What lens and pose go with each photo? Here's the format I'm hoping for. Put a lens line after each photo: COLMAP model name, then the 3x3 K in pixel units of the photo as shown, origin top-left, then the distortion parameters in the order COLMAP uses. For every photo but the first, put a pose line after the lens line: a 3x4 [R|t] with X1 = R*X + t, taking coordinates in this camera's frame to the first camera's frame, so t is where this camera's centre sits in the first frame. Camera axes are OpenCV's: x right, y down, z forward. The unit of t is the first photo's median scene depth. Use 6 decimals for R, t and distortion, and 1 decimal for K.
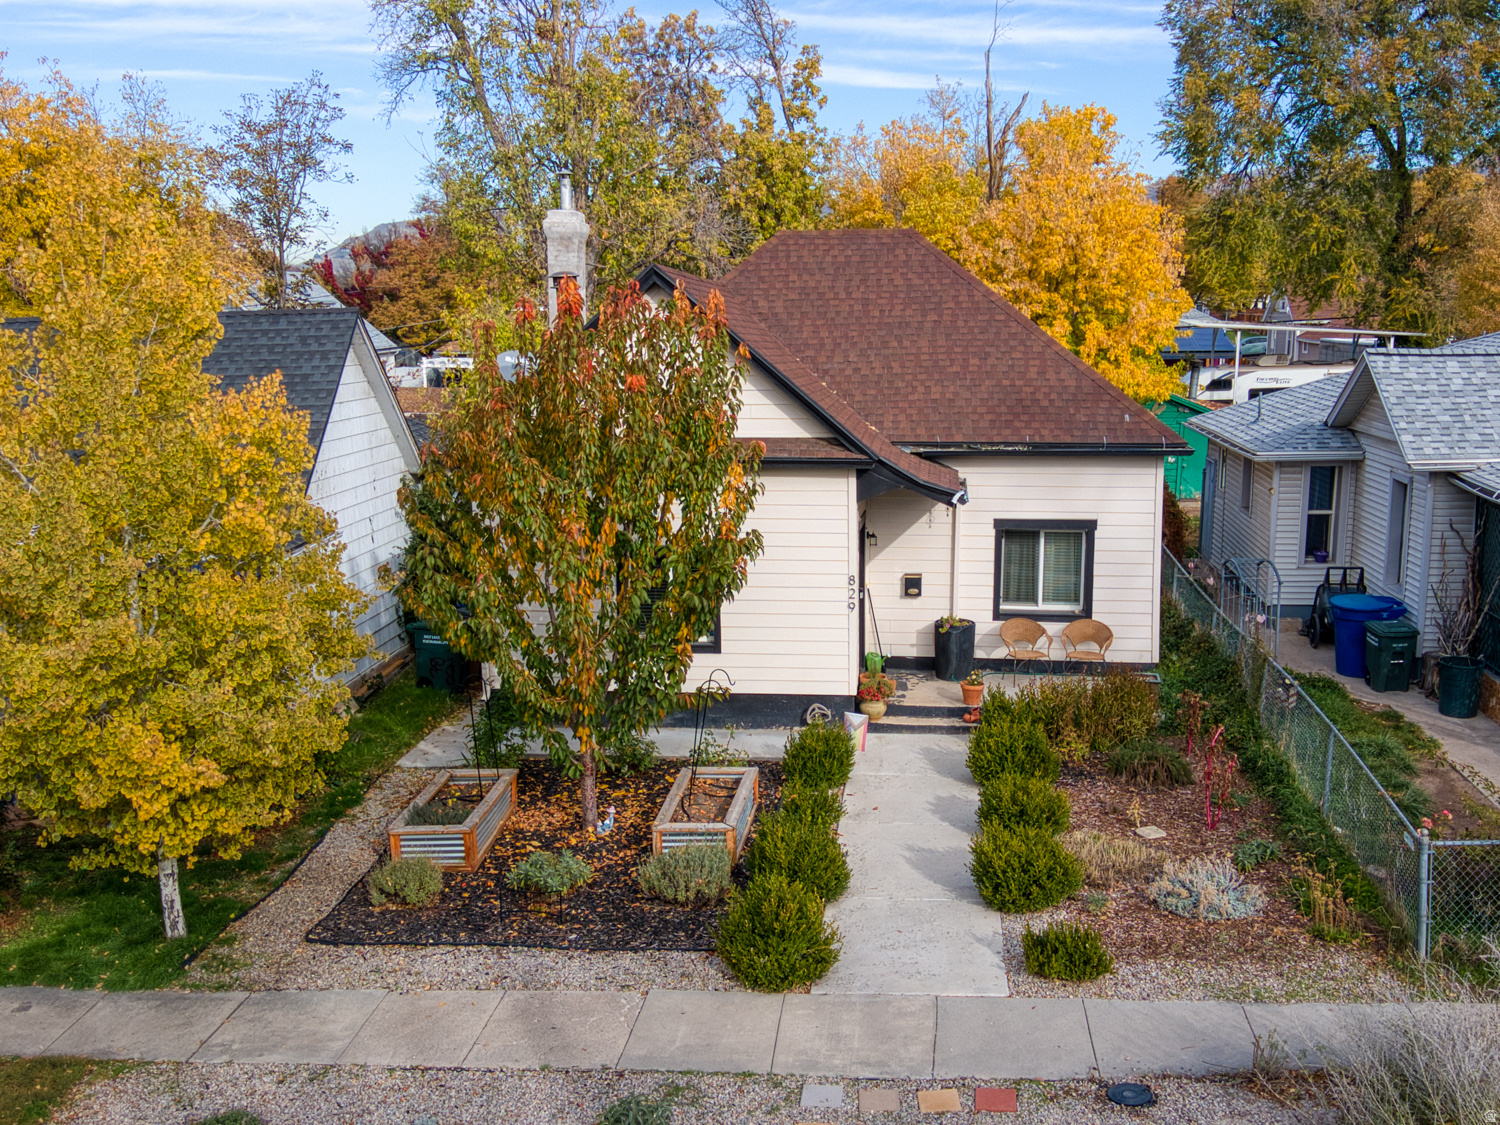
lens RADIAL K [[1509.7, 0, 751.7], [0, 1509.7, 581.9], [0, 0, 1]] dist [0.045374, -0.023880]
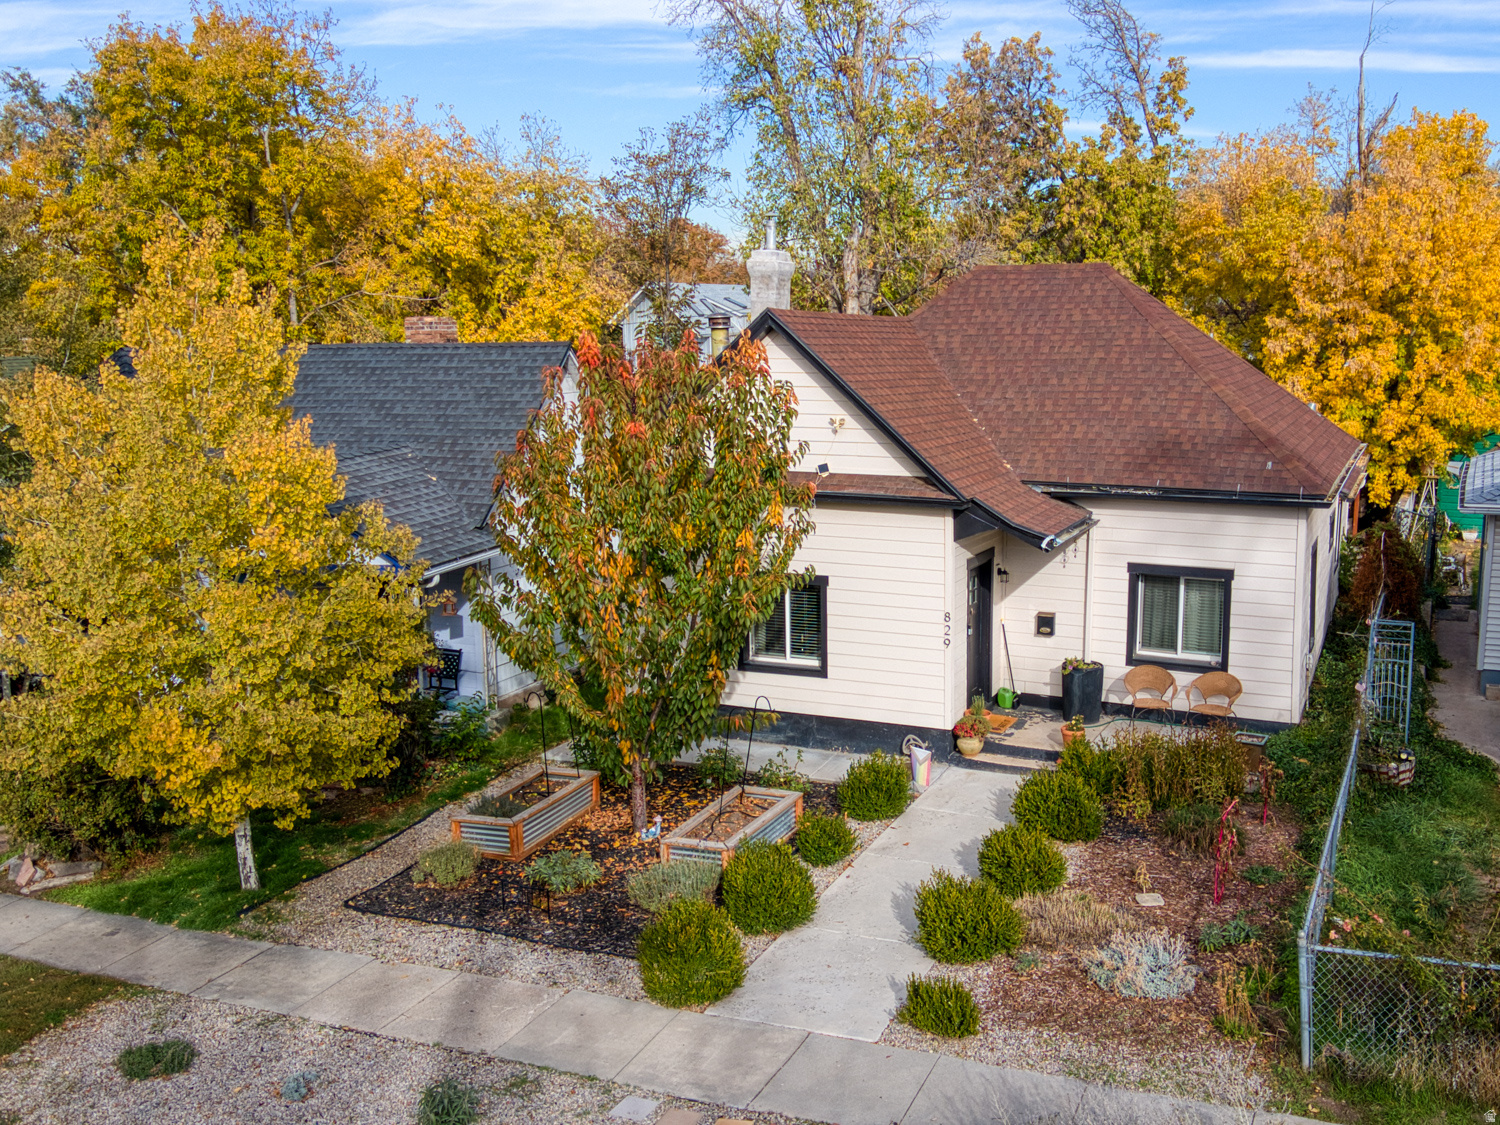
lens RADIAL K [[1492.3, 0, 774.2], [0, 1492.3, 560.2], [0, 0, 1]] dist [0.037512, -0.013902]
pose [[0.953721, 0.052831, -0.296014, 0.229966], [-0.056094, 0.998422, -0.002534, -0.027857], [0.295413, 0.019022, 0.955180, 0.002080]]
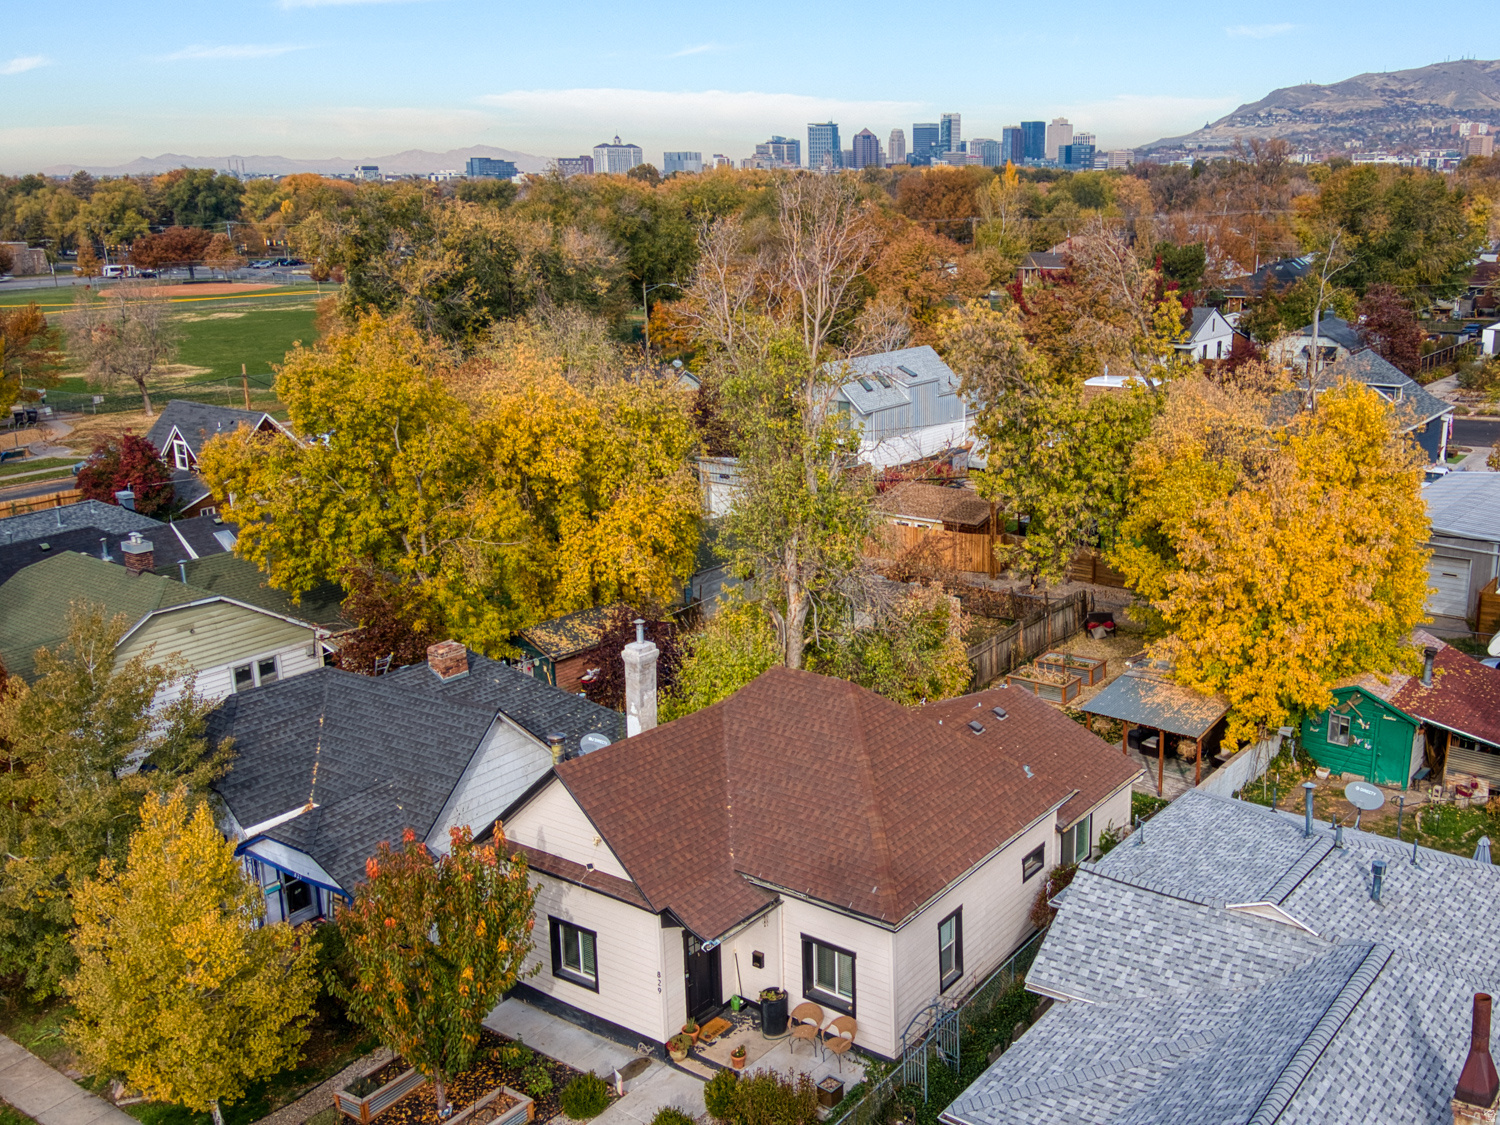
lens RADIAL K [[1492.3, 0, 774.2], [0, 1492.3, 560.2], [0, 0, 1]] dist [0.037512, -0.013902]
pose [[0.856790, 0.113679, -0.502980, 0.832128], [-0.077907, 0.992738, 0.091661, -0.534691], [0.509747, -0.039349, 0.859424, -0.247644]]
